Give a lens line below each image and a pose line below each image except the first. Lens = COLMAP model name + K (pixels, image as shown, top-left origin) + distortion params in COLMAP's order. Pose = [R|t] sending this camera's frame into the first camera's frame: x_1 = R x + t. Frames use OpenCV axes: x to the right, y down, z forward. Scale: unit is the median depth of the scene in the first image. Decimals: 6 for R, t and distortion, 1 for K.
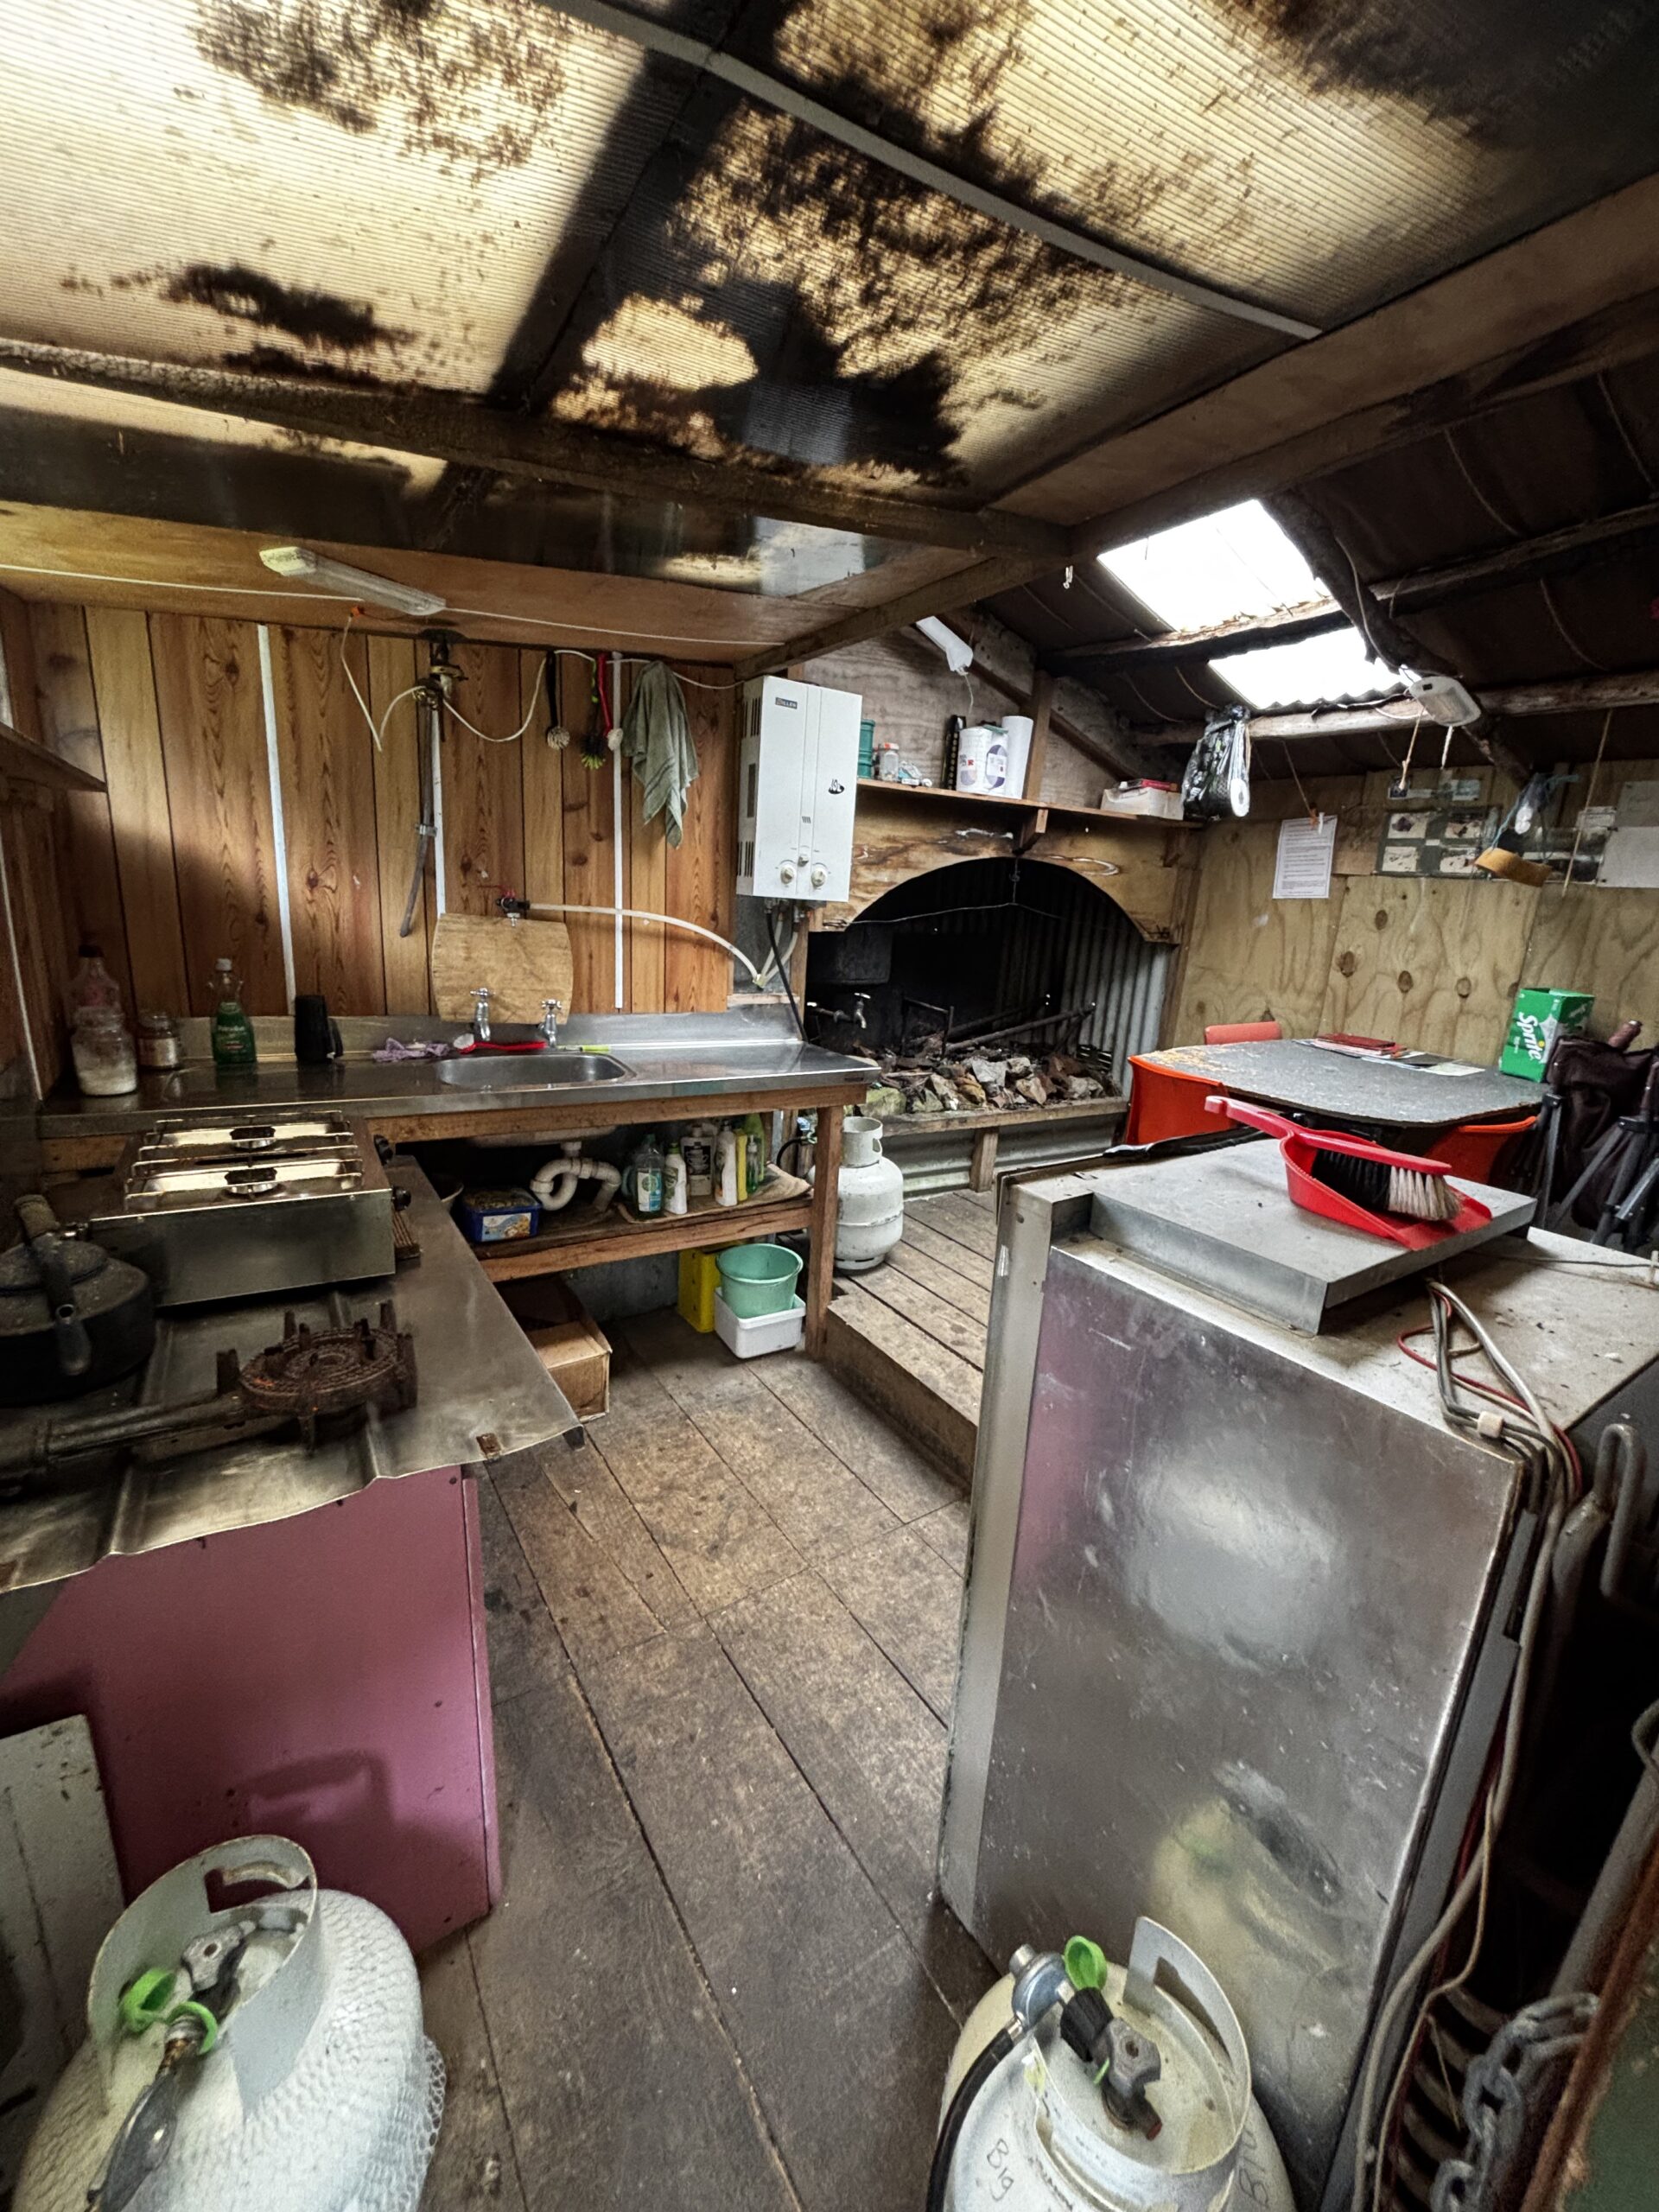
lens RADIAL K [[889.8, 0, 833.4], [0, 889.8, 1100.5], [0, 0, 1]] dist [0.008476, -0.002700]
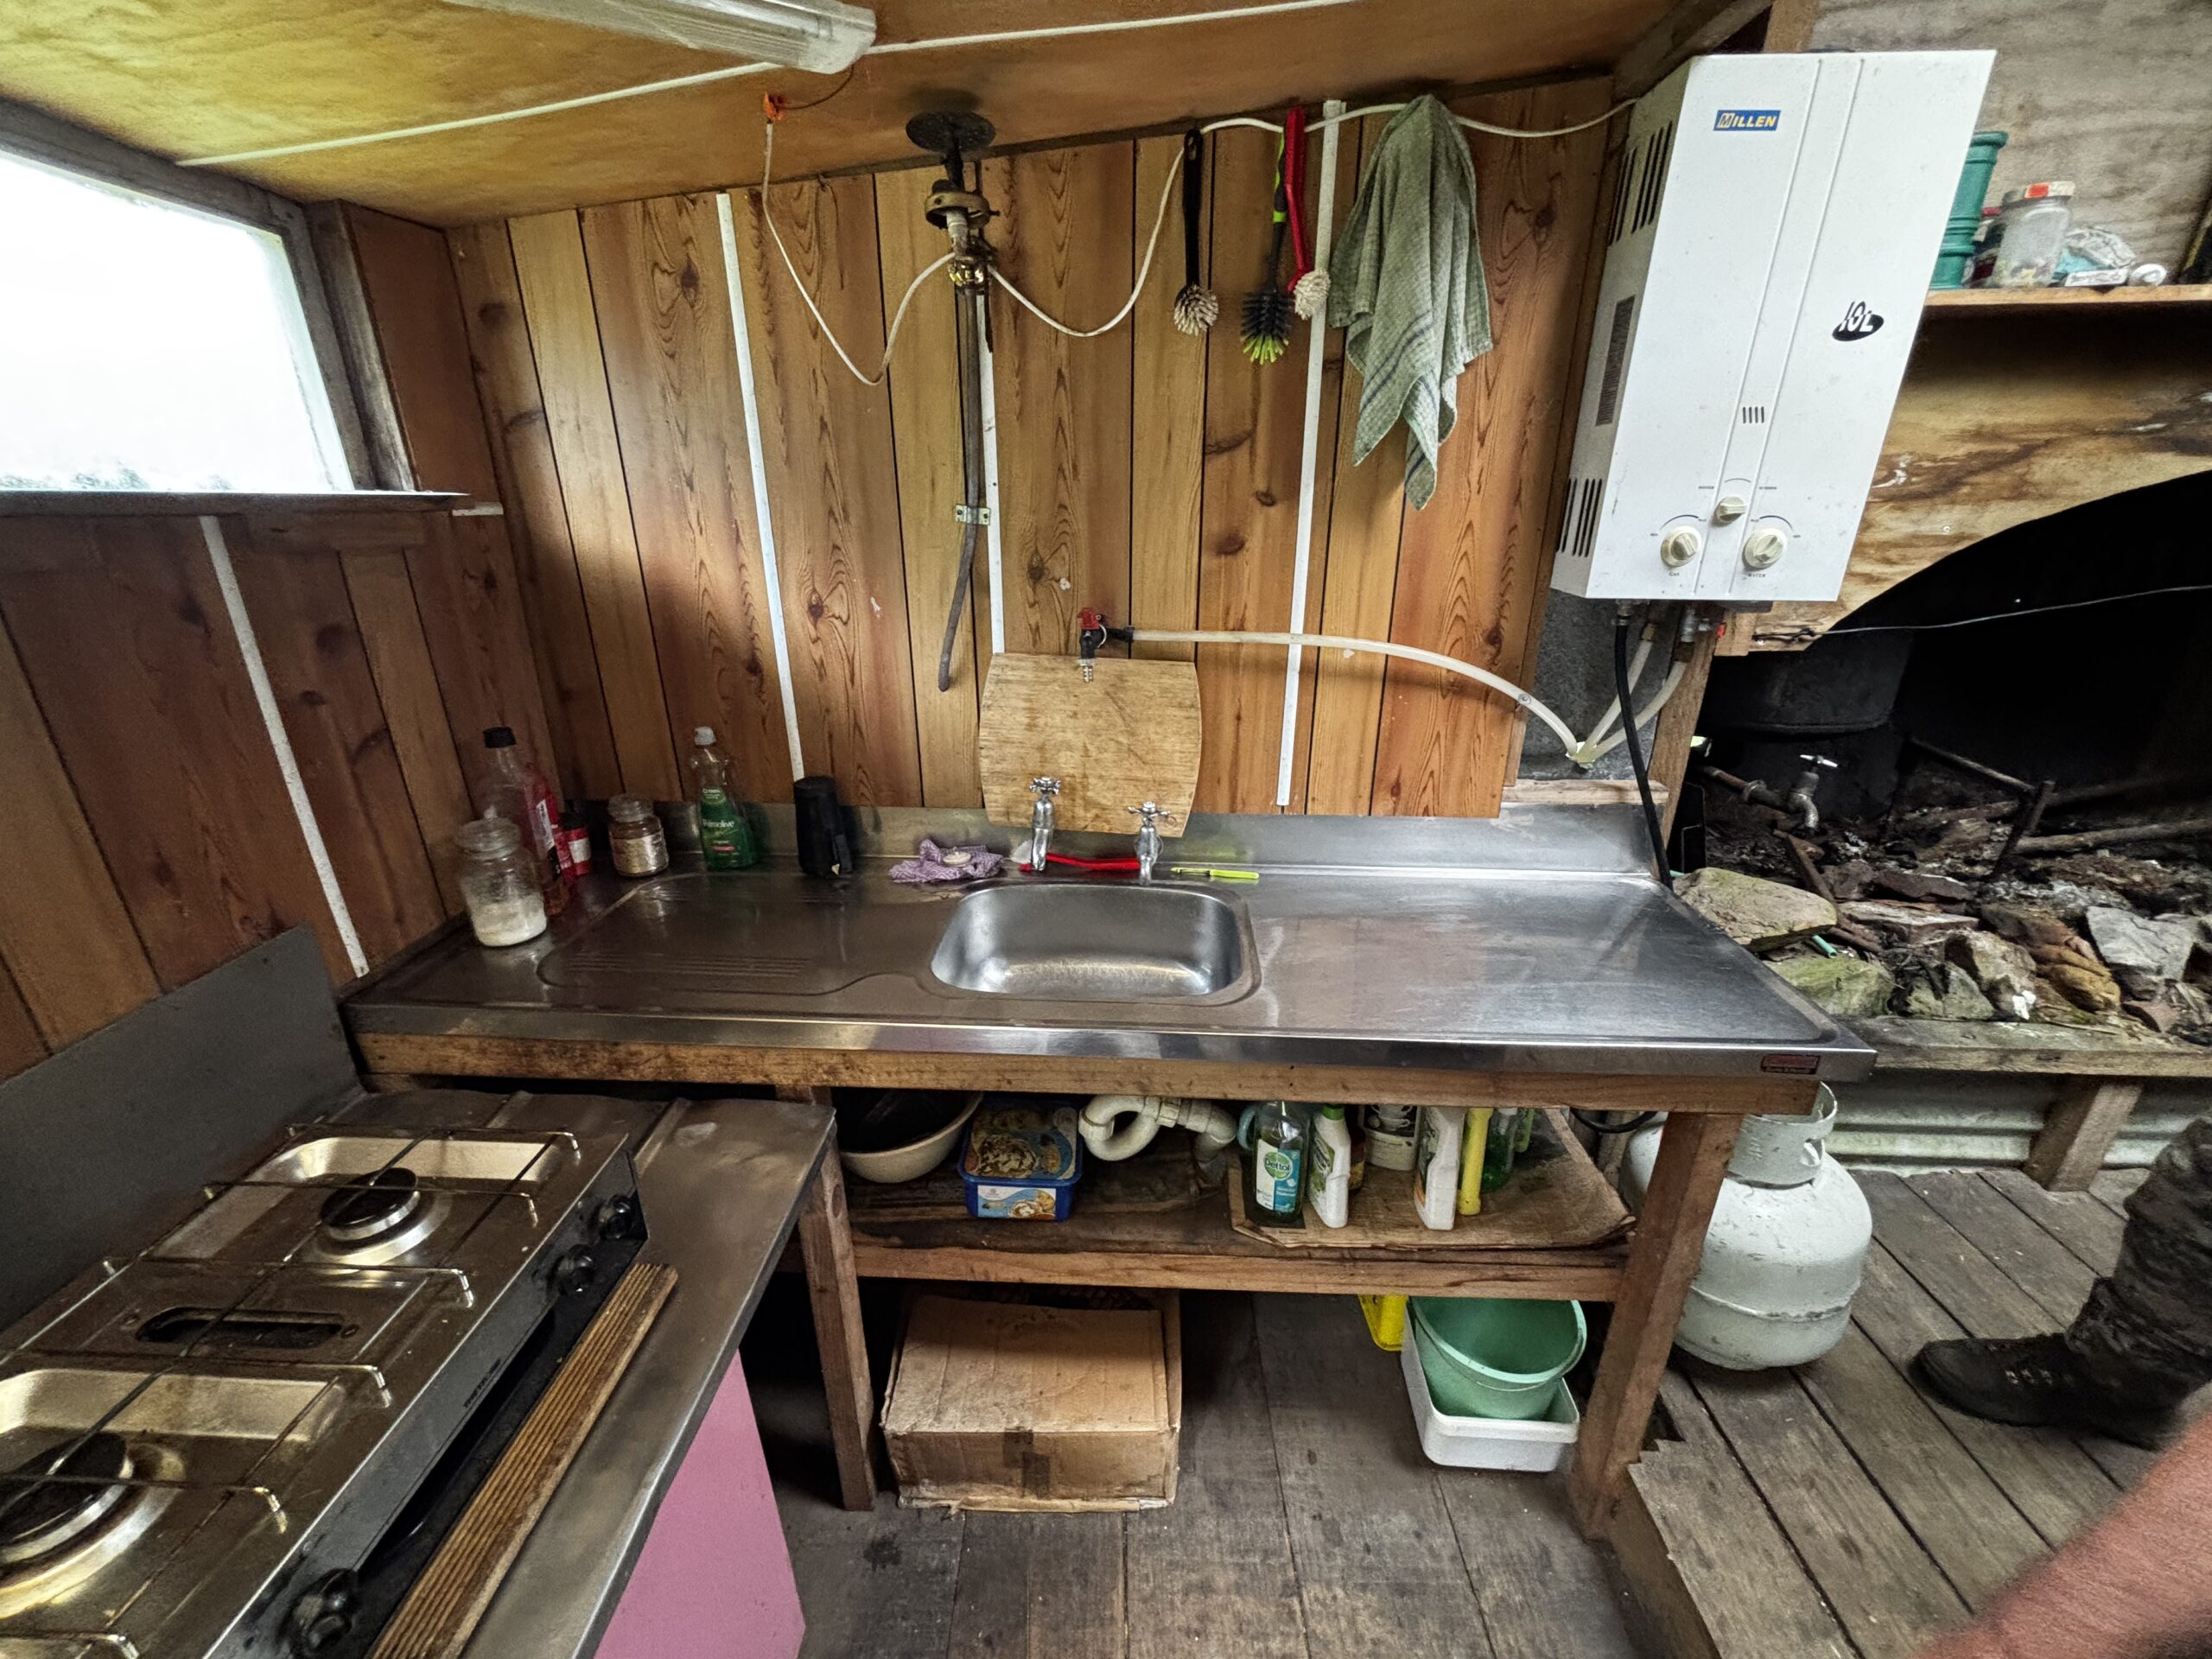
lens RADIAL K [[889.8, 0, 1100.9], [0, 889.8, 827.2], [0, 0, 1]] dist [0.008476, -0.002700]
pose [[0.822090, 0.141065, -0.551605, -0.024445], [-0.076443, 0.987396, 0.138584, -0.163852], [0.564202, -0.071762, 0.822512, 0.480109]]
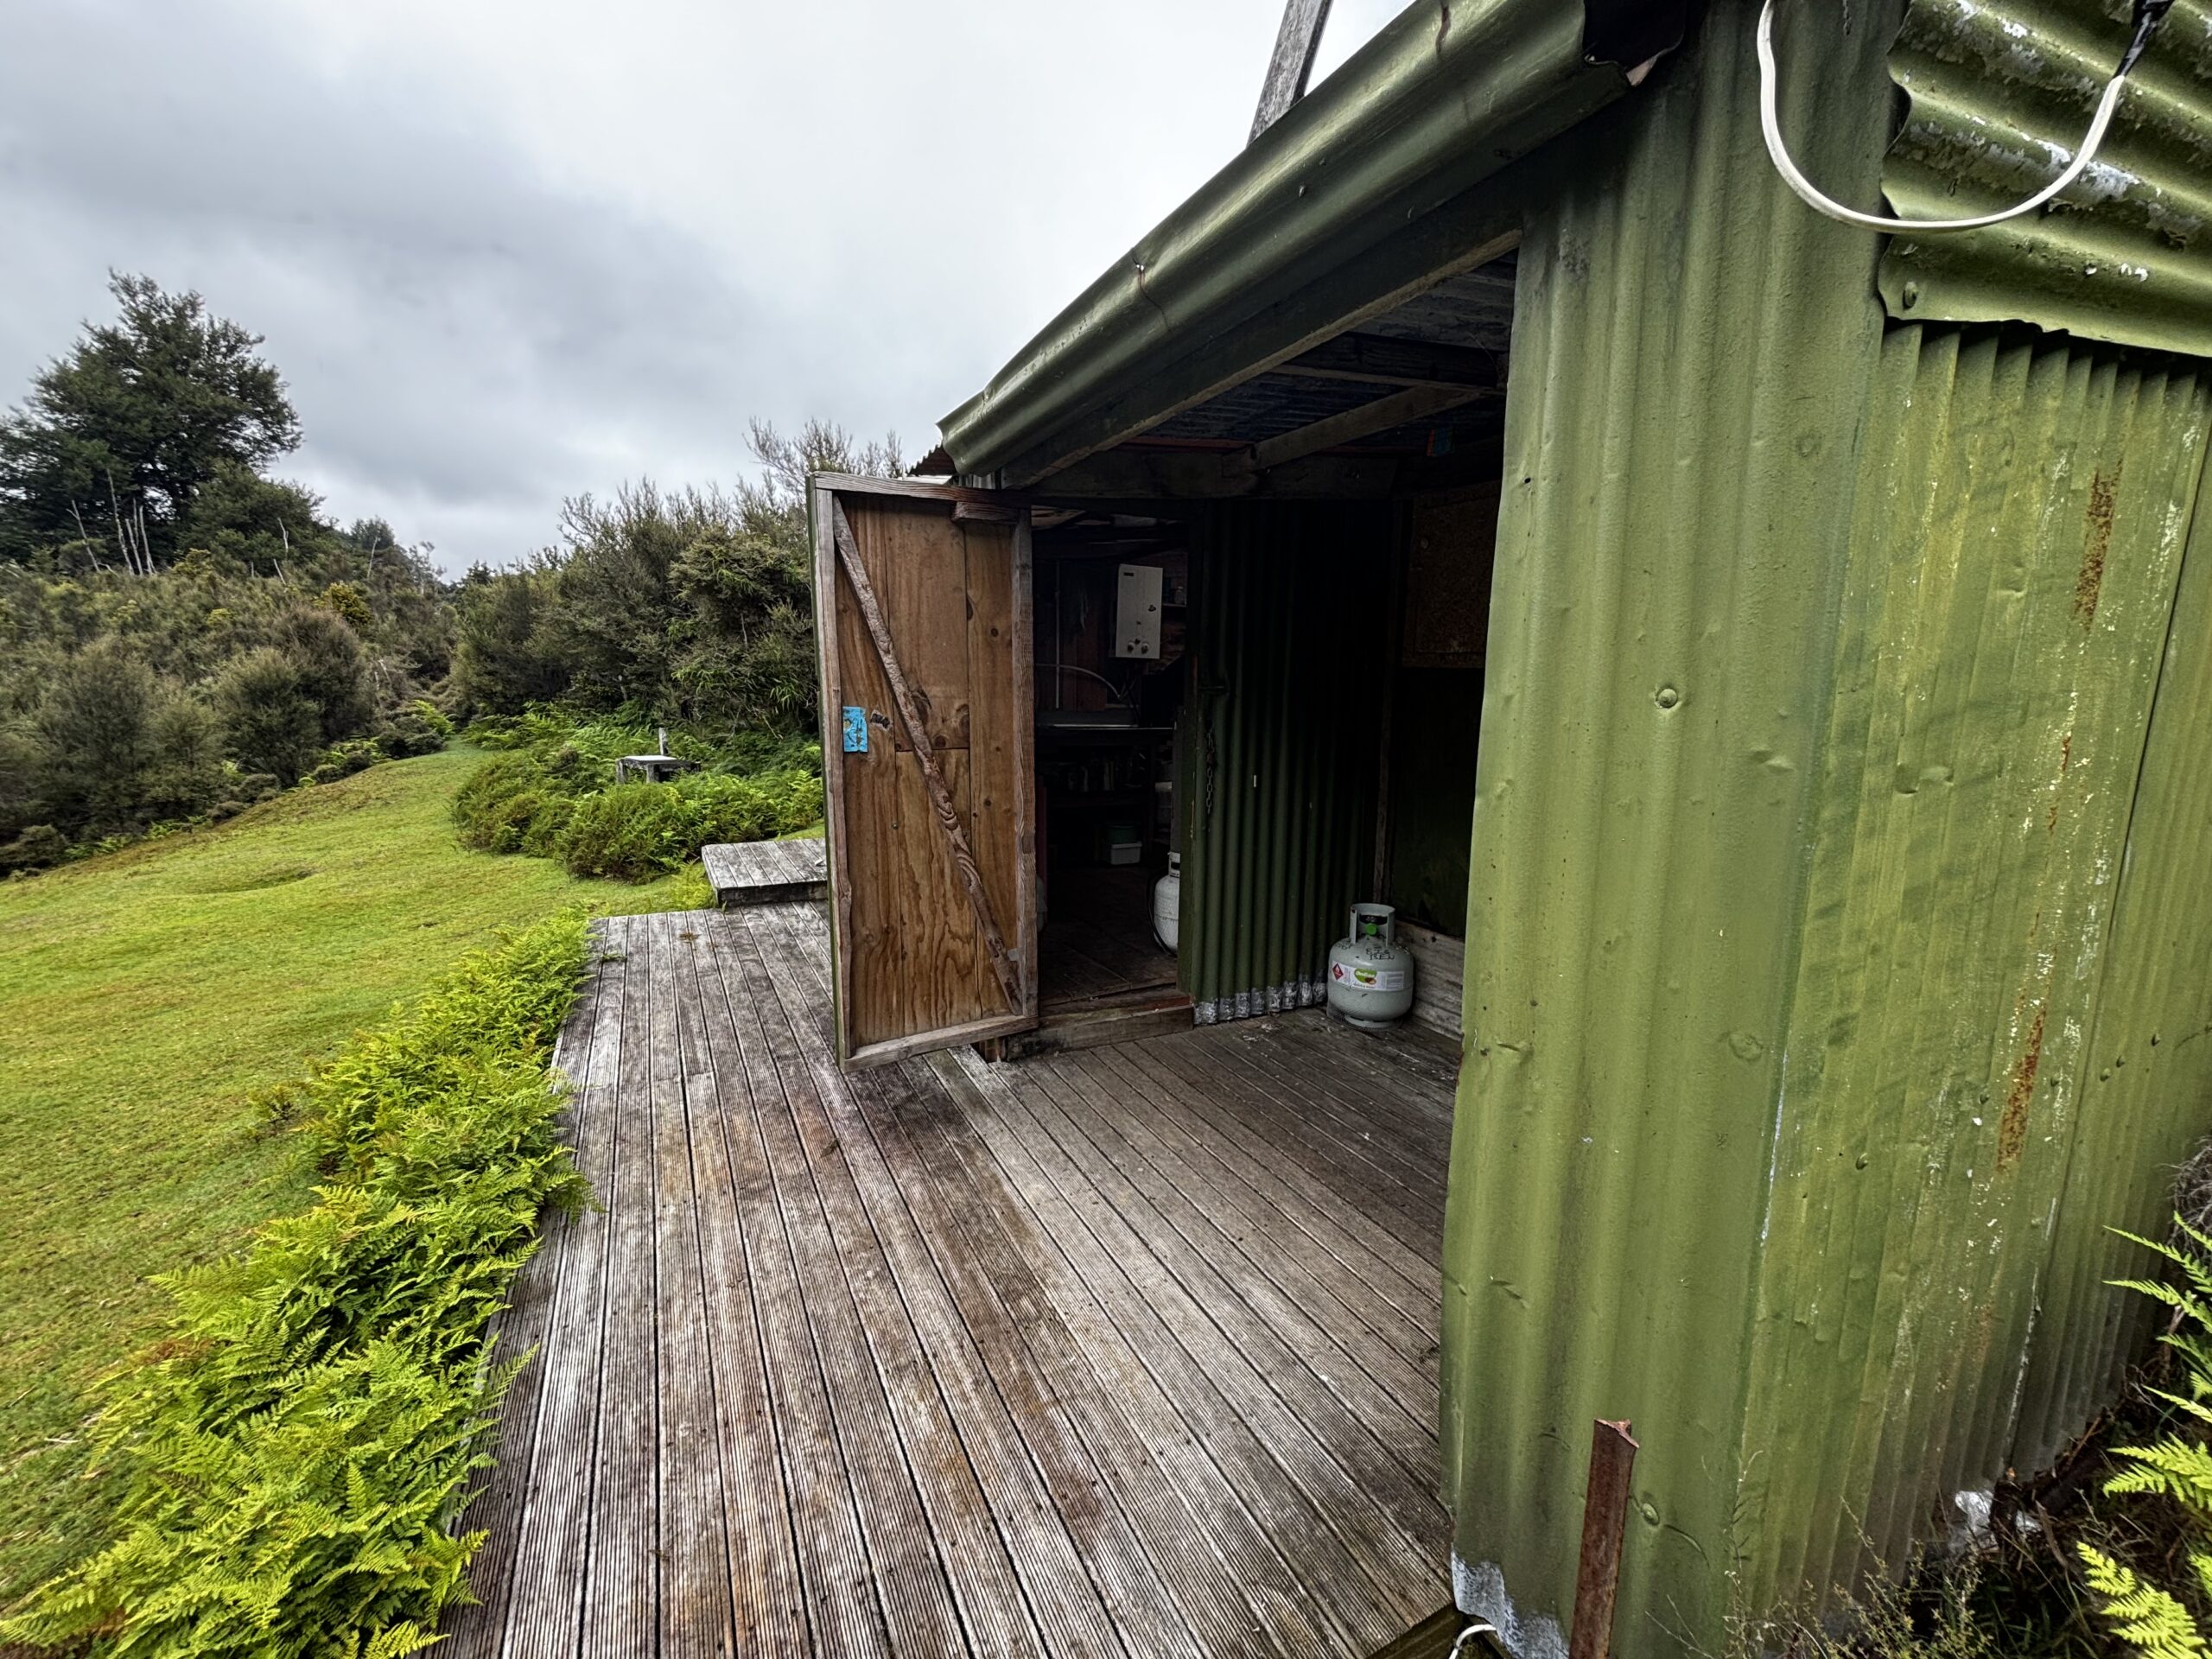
lens RADIAL K [[889.8, 0, 1106.0], [0, 889.8, 832.1], [0, 0, 1]] dist [0.008476, -0.002700]
pose [[0.995100, -0.022269, -0.096337, 0.096350], [0.014898, 0.996953, -0.076570, 0.400147], [0.097749, 0.074760, 0.992399, -1.255182]]
